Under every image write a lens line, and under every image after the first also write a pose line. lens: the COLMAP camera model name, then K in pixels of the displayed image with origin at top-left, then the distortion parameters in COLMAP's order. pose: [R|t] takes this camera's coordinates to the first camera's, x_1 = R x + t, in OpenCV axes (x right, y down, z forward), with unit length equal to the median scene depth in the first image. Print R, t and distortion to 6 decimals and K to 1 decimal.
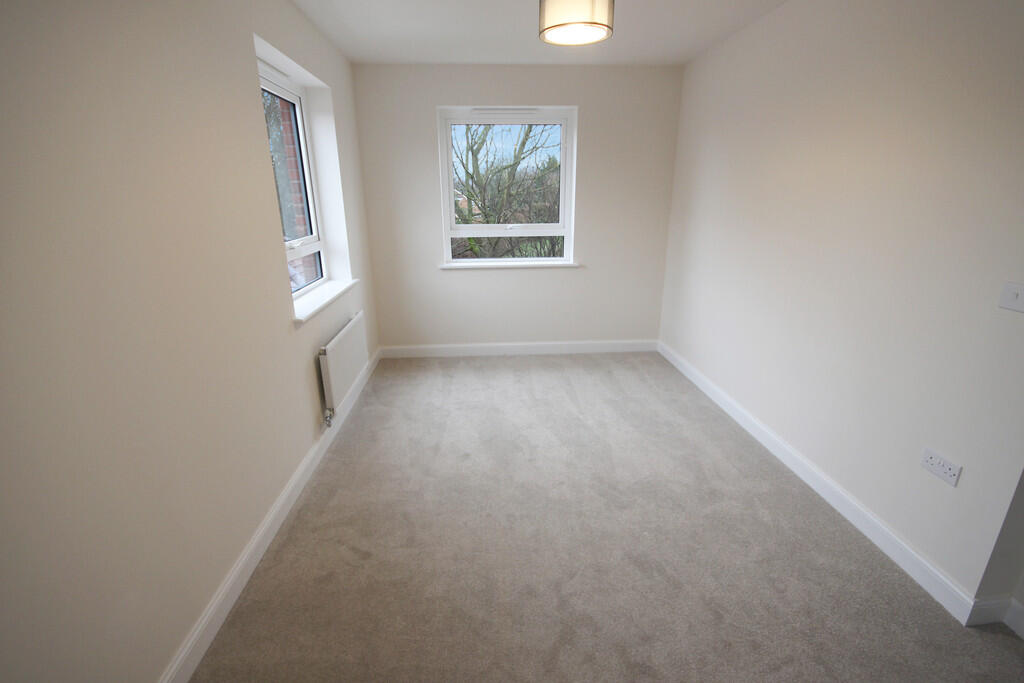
lens RADIAL K [[471.5, 0, 512.8], [0, 471.5, 344.4], [0, 0, 1]] dist [0.001438, 0.000343]
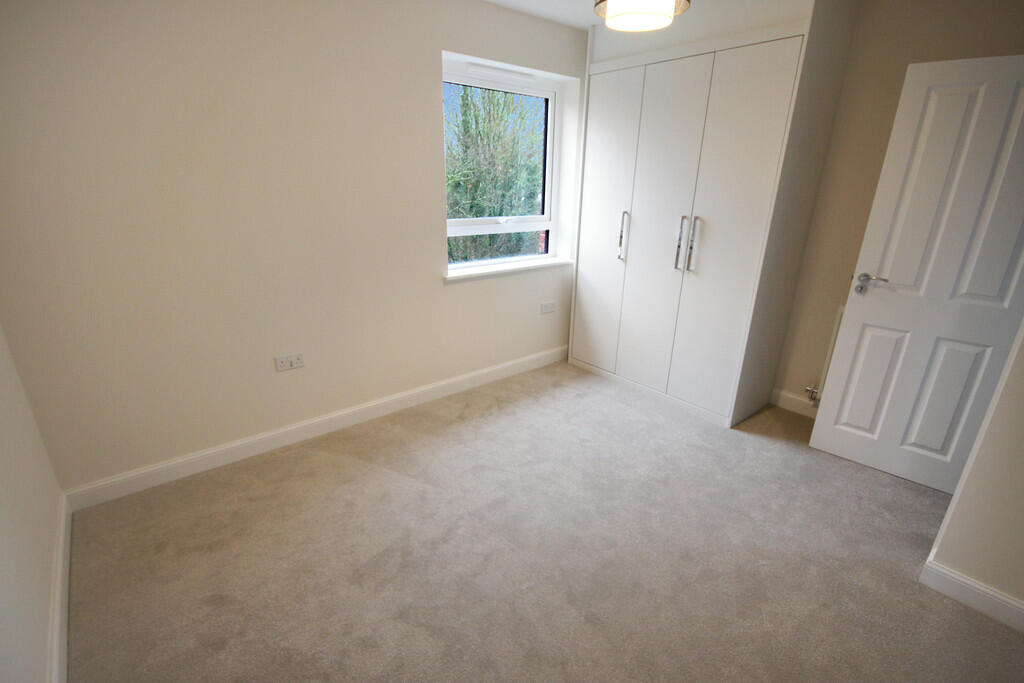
lens RADIAL K [[471.5, 0, 508.5], [0, 471.5, 339.6], [0, 0, 1]] dist [0.001438, 0.000343]
pose [[0.805163, -0.168201, 0.568701, -0.517047], [0.155644, 0.985255, 0.071042, -0.097495], [-0.572265, 0.031315, 0.819471, 0.306085]]
